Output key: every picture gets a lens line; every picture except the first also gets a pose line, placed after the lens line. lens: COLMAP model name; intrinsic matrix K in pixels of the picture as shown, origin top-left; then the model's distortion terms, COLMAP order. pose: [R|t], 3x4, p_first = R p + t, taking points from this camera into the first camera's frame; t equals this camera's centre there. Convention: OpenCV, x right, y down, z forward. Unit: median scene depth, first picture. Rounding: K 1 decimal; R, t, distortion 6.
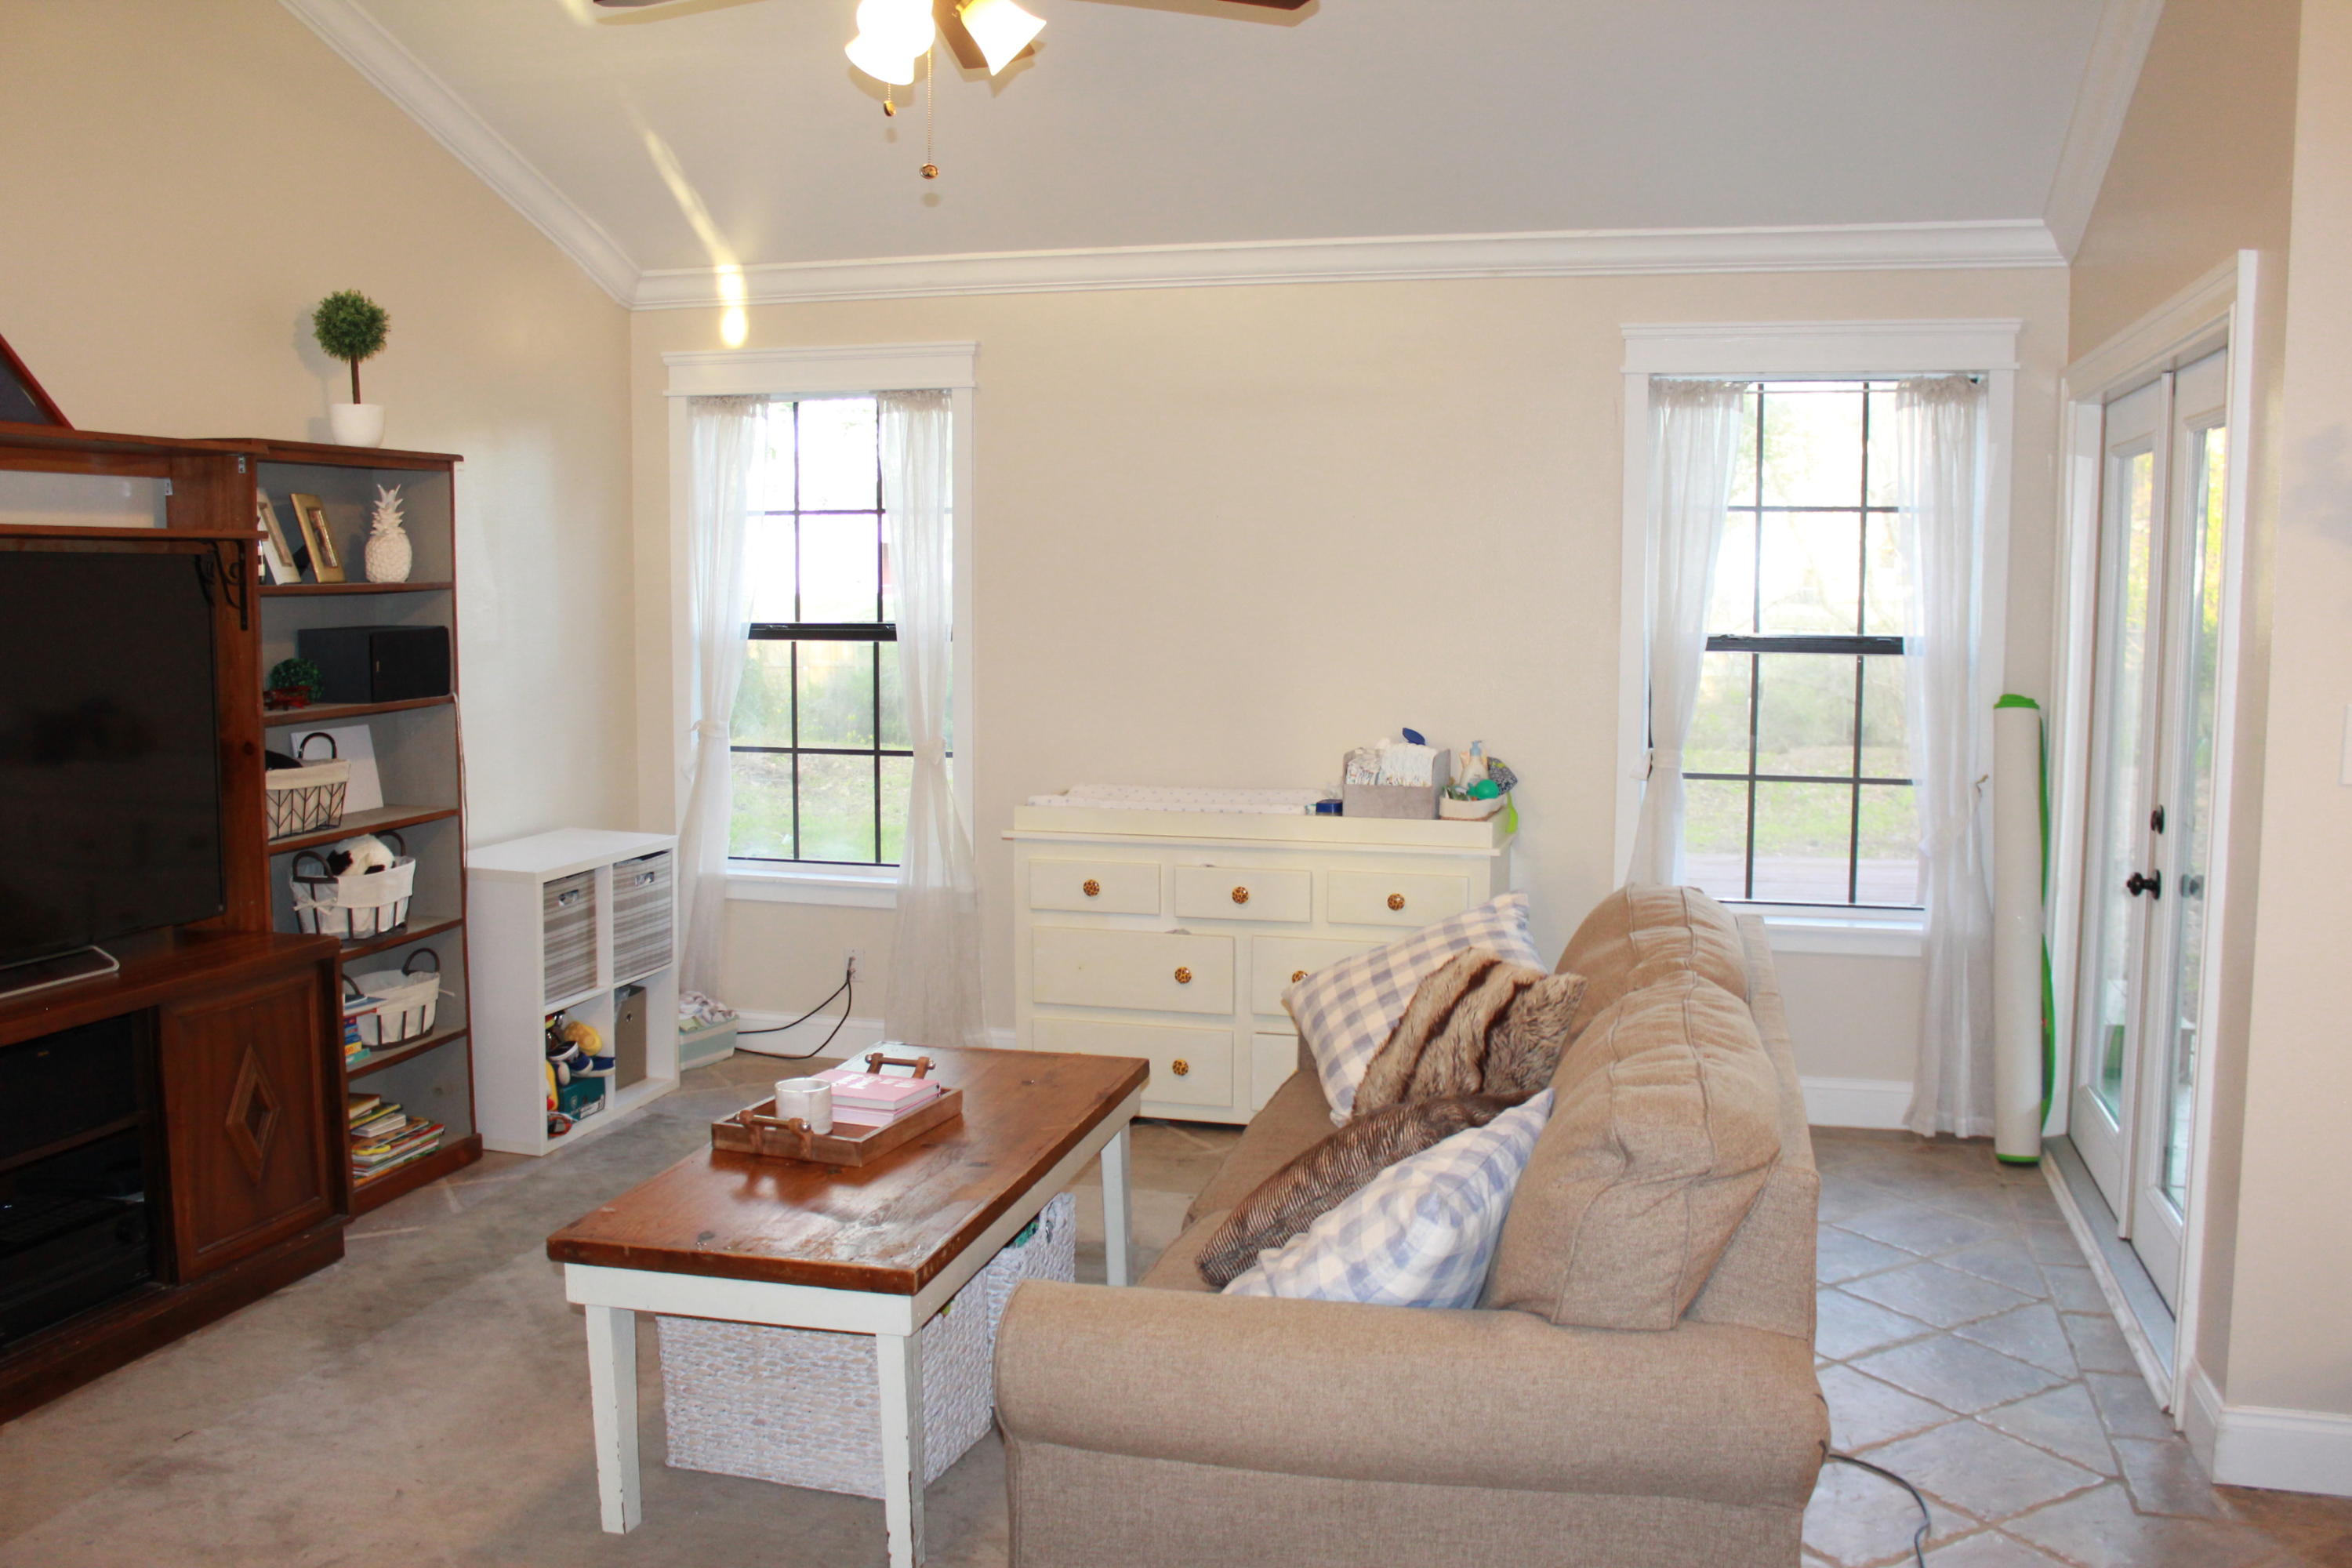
lens RADIAL K [[2020.1, 0, 1176.0], [0, 2020.1, 784.0], [0, 0, 1]] dist [-0.212725, 0.293060]
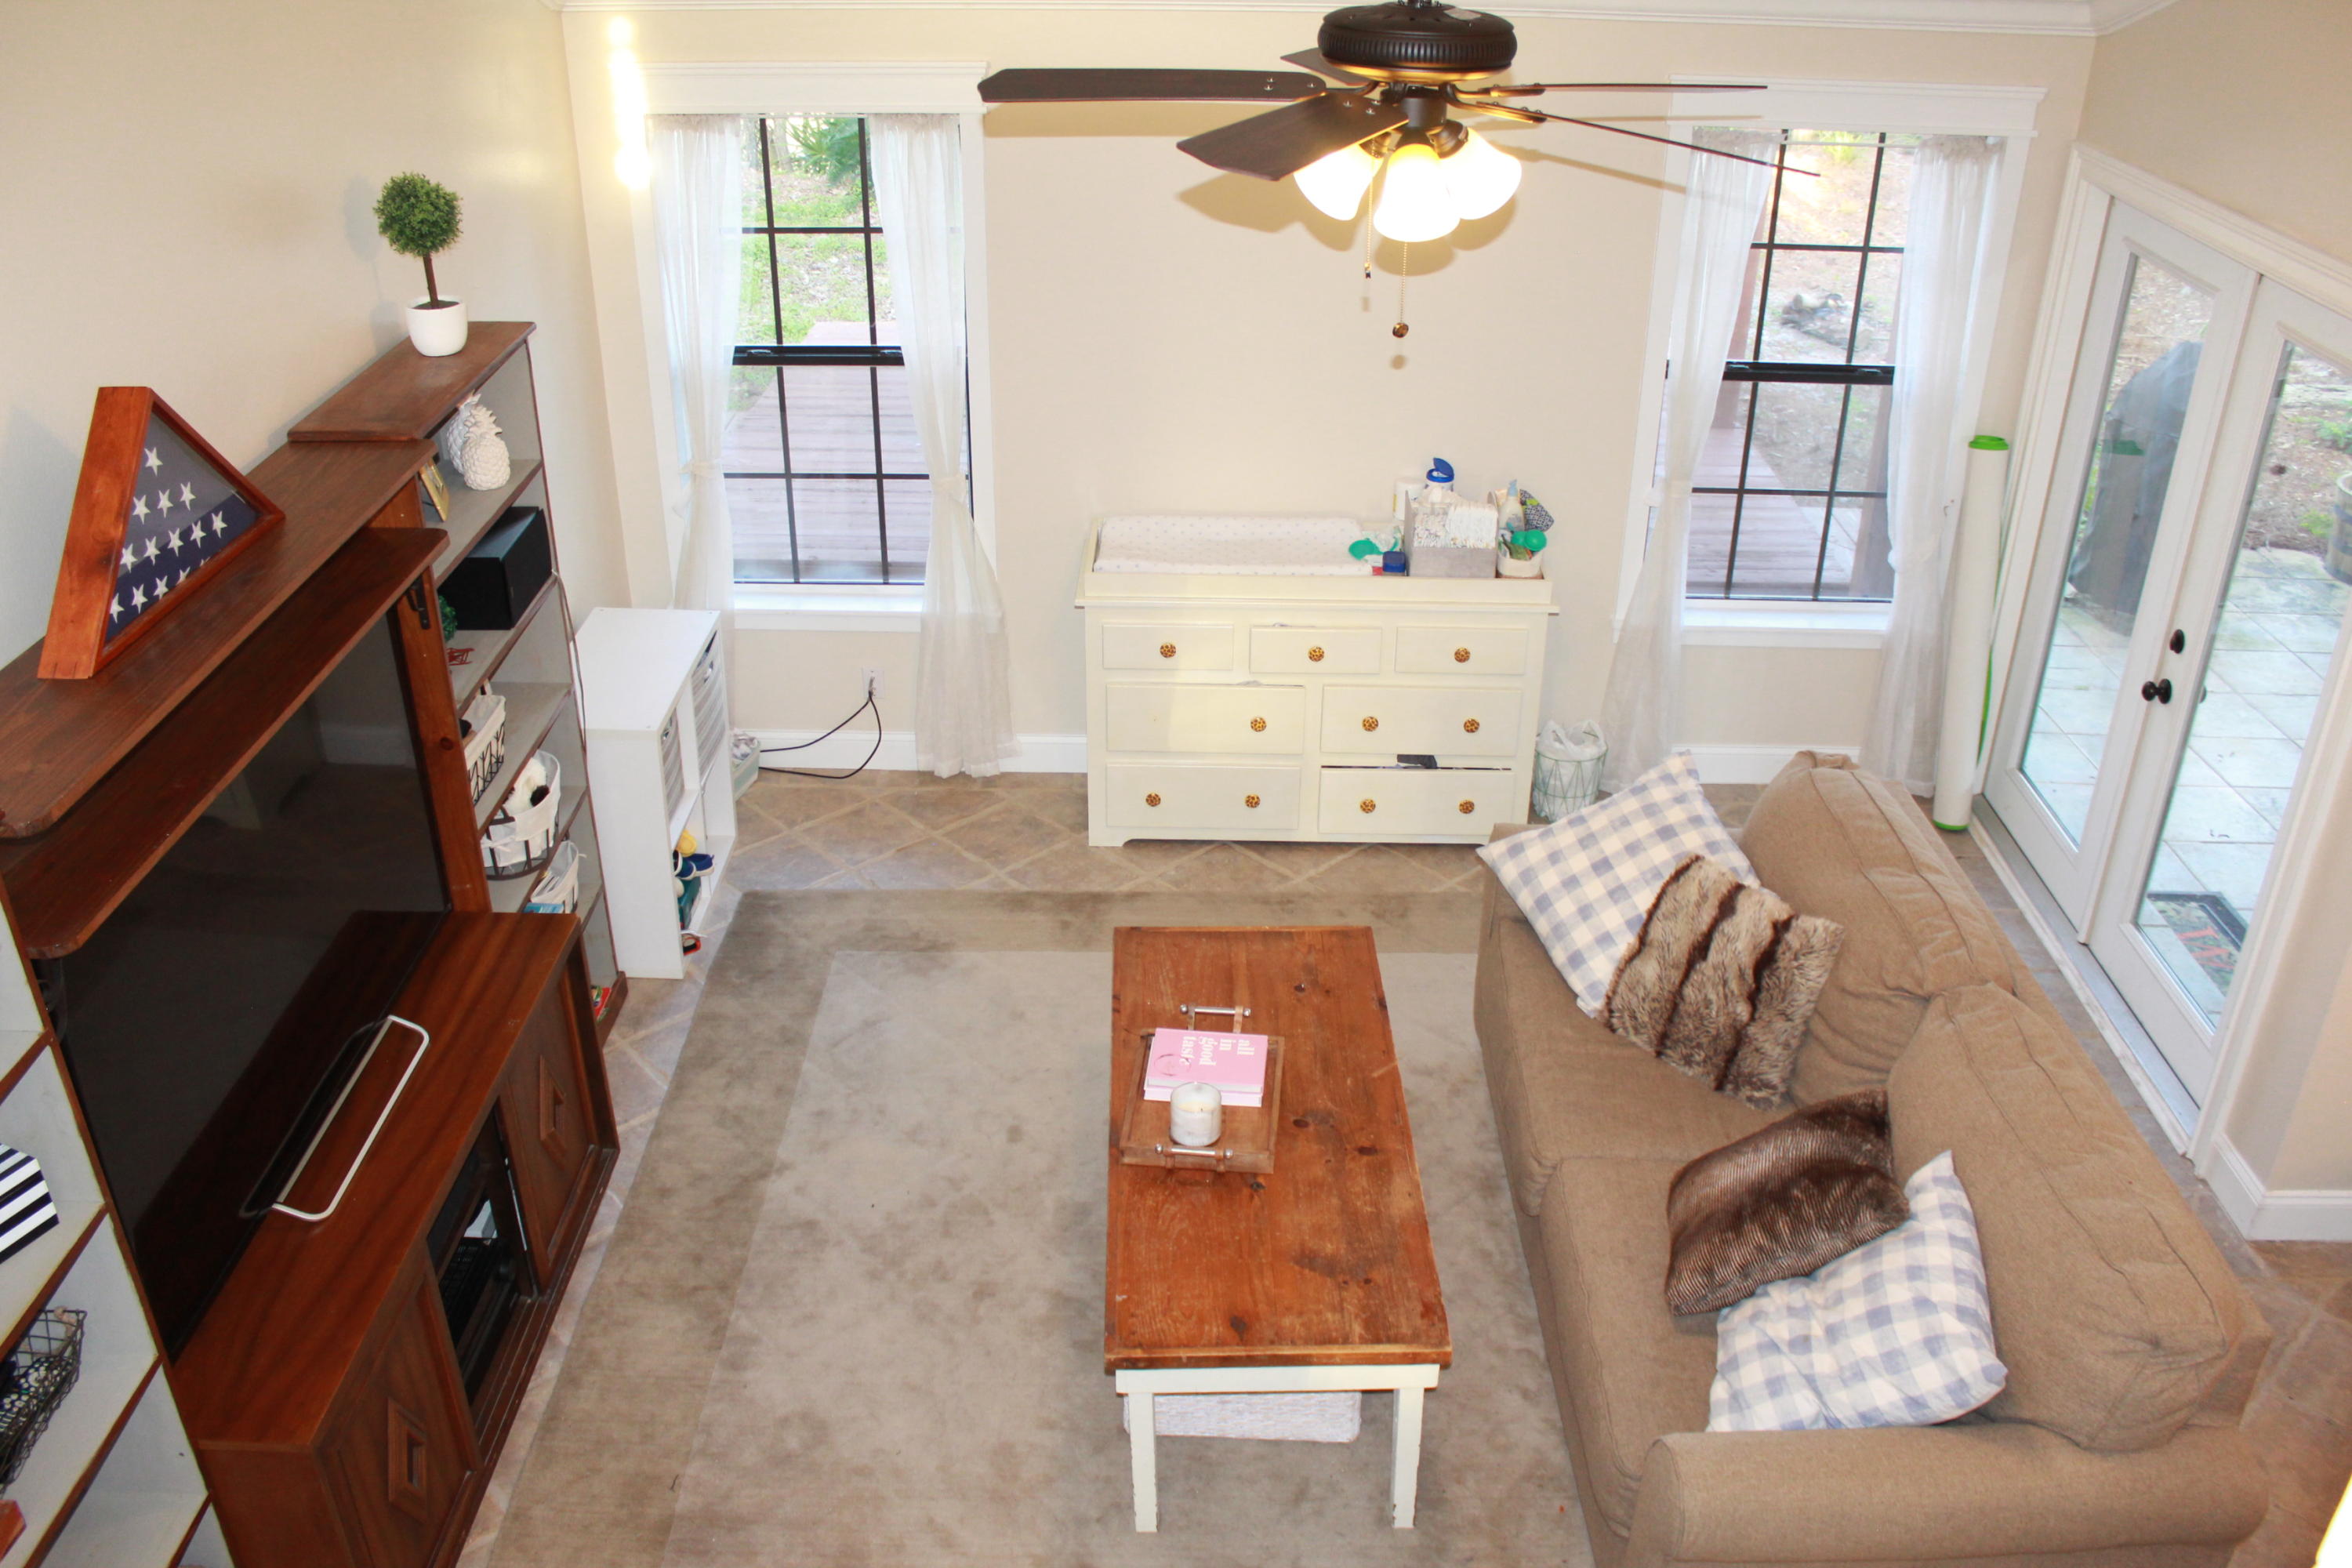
lens RADIAL K [[1958.2, 0, 1176.0], [0, 1958.2, 784.0], [0, 0, 1]] dist [-0.204077, 0.237372]
pose [[0.969218, -0.113130, 0.218674, -0.310977], [0.021265, 0.923327, 0.383426, -0.316915], [-0.245285, -0.366973, 0.897310, 0.080439]]
